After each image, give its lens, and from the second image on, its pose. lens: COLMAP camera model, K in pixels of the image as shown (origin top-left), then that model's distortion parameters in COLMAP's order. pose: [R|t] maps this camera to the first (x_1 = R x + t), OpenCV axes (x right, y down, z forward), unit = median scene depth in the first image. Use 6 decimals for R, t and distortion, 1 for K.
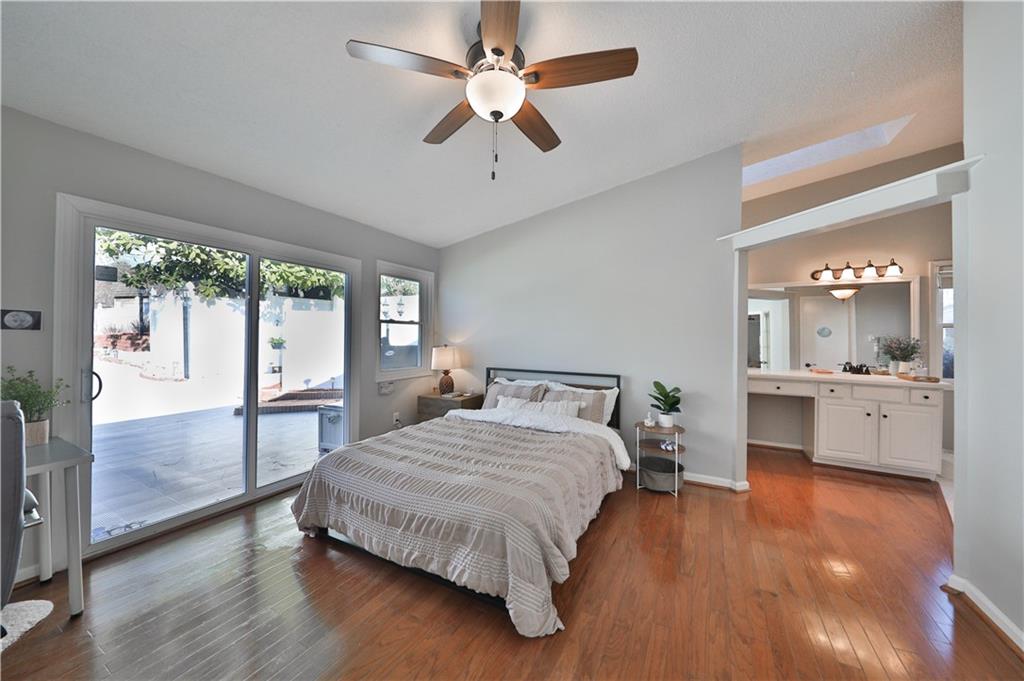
lens RADIAL K [[366.0, 0, 512.0], [0, 366.0, 340.5], [0, 0, 1]] dist [-0.000958, -0.000151]
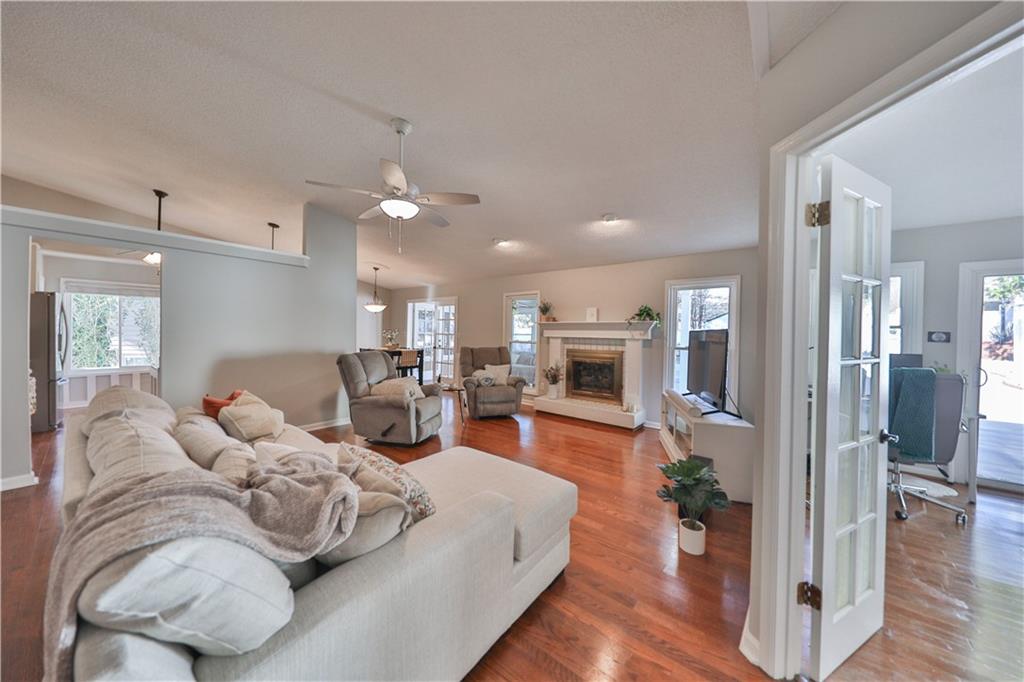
lens RADIAL K [[340.5, 0, 511.2], [0, 340.5, 337.4], [0, 0, 1]] dist [0.000462, 0.000045]
pose [[-0.176610, -0.004183, -0.984272, 0.201201], [-0.025405, 0.999677, 0.000310, 0.000237], [0.983953, 0.025060, -0.176659, -0.223978]]
